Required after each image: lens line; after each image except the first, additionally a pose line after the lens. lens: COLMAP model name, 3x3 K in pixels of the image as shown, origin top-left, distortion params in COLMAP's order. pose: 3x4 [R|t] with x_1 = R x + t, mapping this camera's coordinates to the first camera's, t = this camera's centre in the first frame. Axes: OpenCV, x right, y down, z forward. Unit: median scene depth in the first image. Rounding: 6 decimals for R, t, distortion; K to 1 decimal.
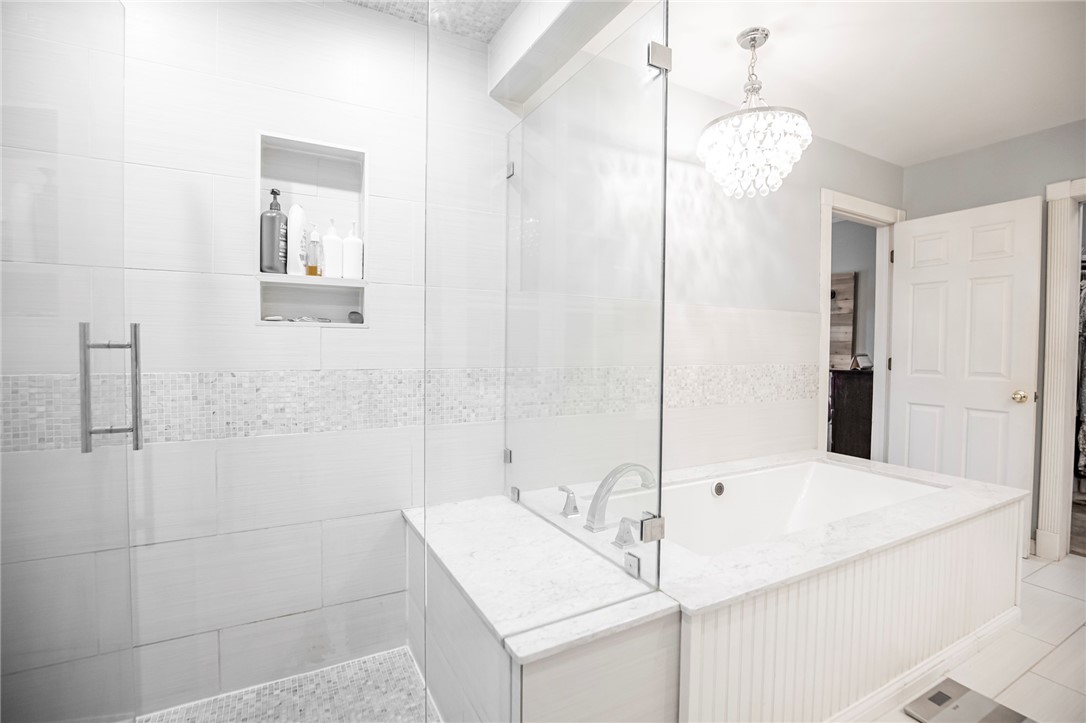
lens RADIAL K [[504.7, 0, 551.0], [0, 504.7, 362.3], [0, 0, 1]] dist [-0.034574, 0.006945]
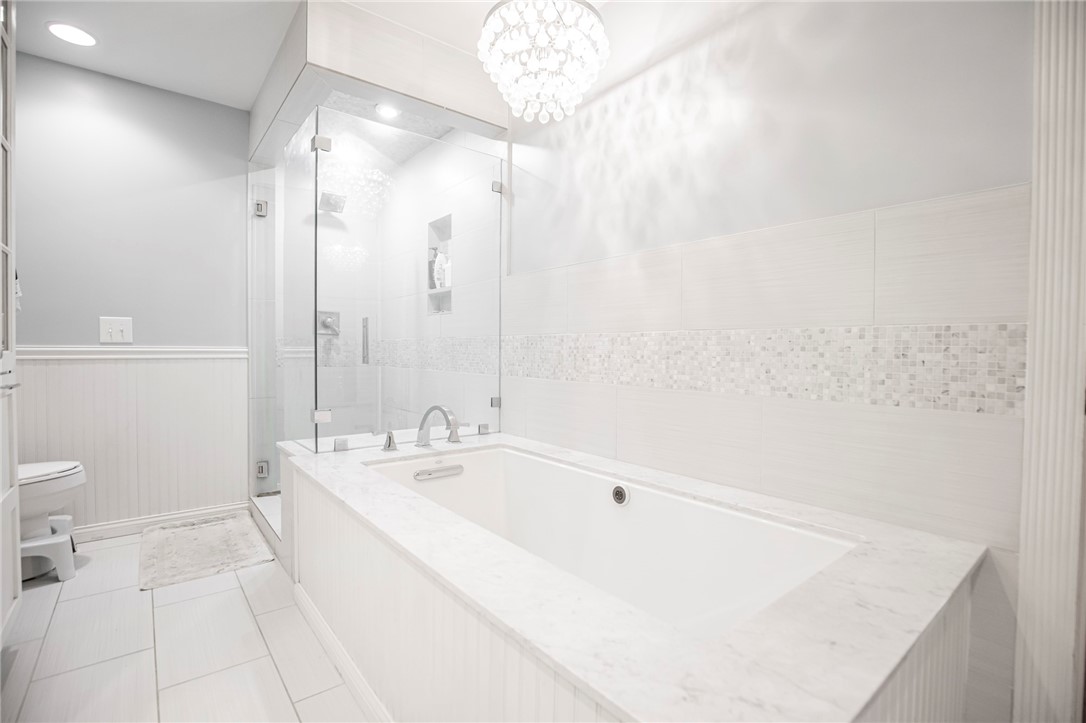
lens RADIAL K [[504.7, 0, 551.0], [0, 504.7, 359.5], [0, 0, 1]] dist [-0.034574, 0.006945]
pose [[0.179129, 0.014211, -0.983723, 1.050340], [-0.032653, 0.999431, 0.008492, 0.048702], [0.983284, 0.030600, 0.179491, 0.760426]]
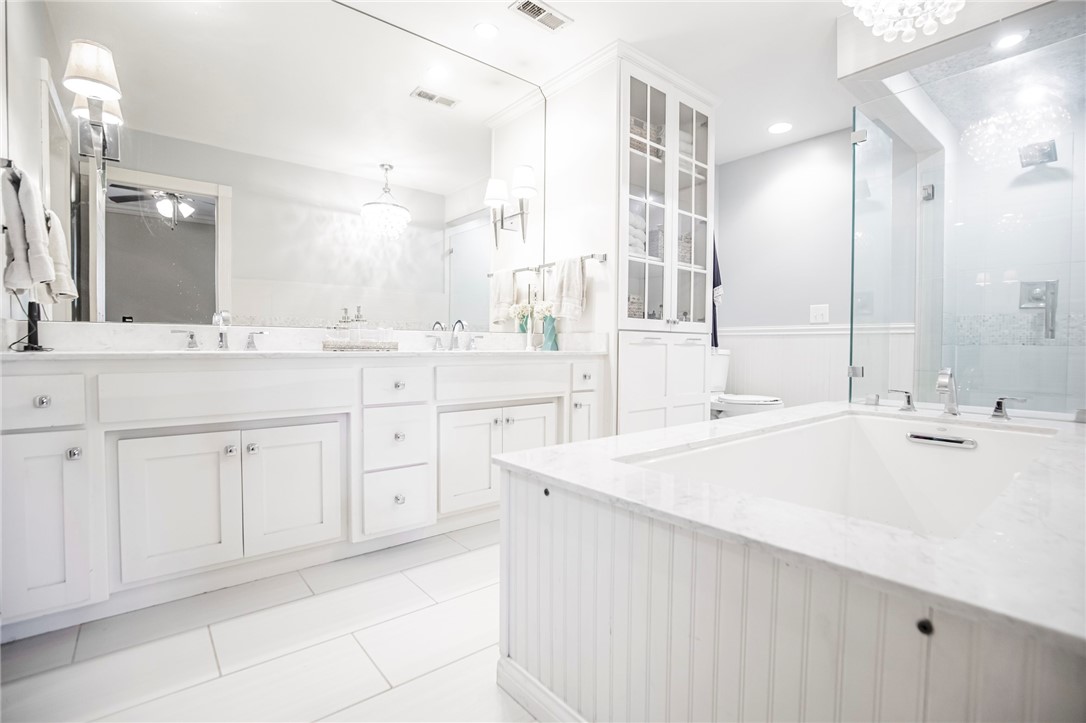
lens RADIAL K [[504.7, 0, 552.8], [0, 504.7, 353.1], [0, 0, 1]] dist [-0.034574, 0.006945]
pose [[-0.983160, -0.014562, -0.182168, 0.901236], [-0.022011, 0.998999, 0.038935, 0.104993], [0.181419, 0.042289, -0.982496, 1.416116]]
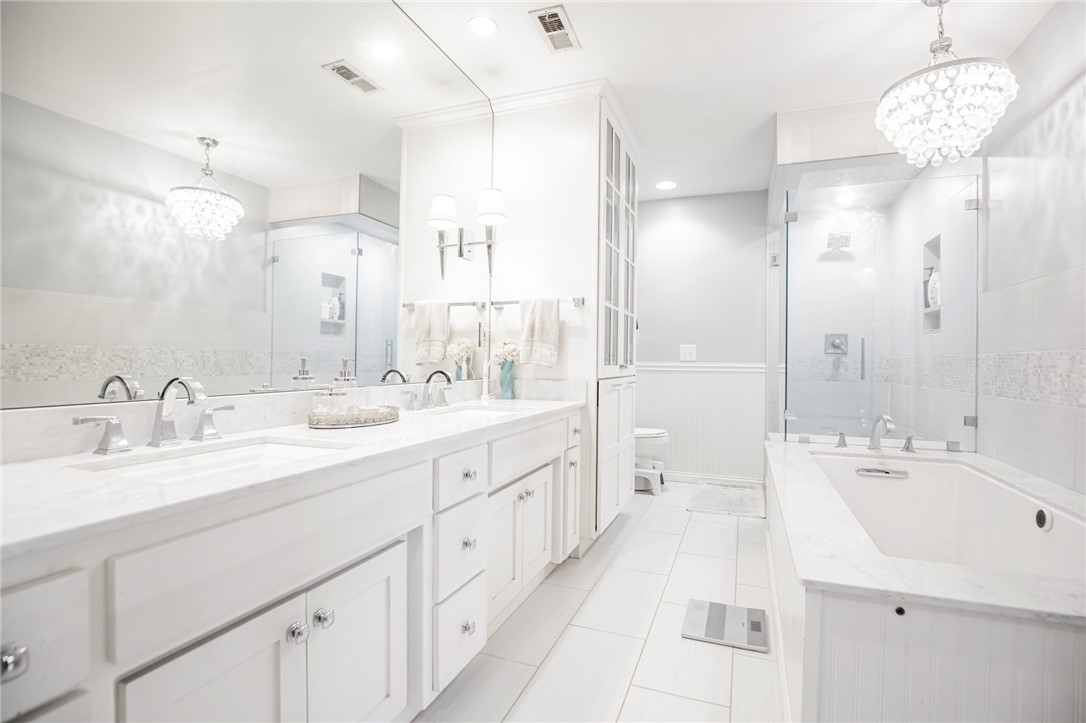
lens RADIAL K [[504.7, 0, 549.5], [0, 504.7, 359.4], [0, 0, 1]] dist [-0.034574, 0.006945]
pose [[-0.770924, -0.018511, -0.636659, 1.332038], [-0.035377, 0.999279, 0.013784, 0.039619], [0.635944, 0.033150, -0.771023, 1.086642]]
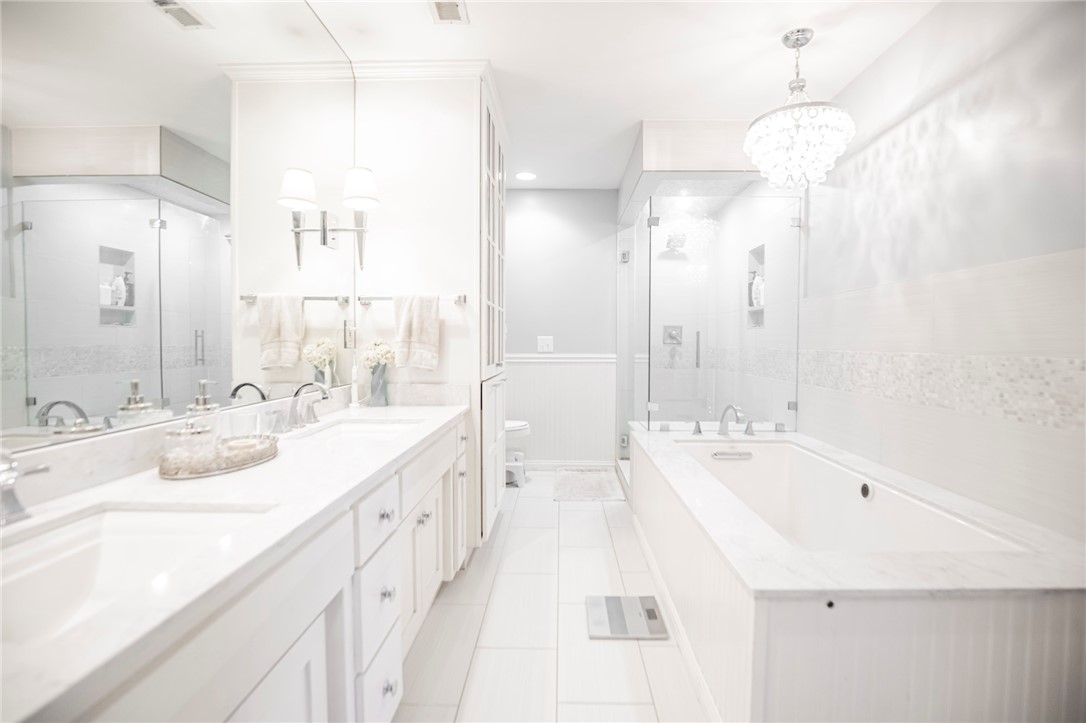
lens RADIAL K [[504.7, 0, 548.0], [0, 504.7, 358.9], [0, 0, 1]] dist [-0.034574, 0.006945]
pose [[-0.511509, 0.020307, -0.859038, 1.377289], [-0.029681, 0.998707, 0.041283, -0.000226], [0.858765, 0.046614, -0.510244, 0.956444]]
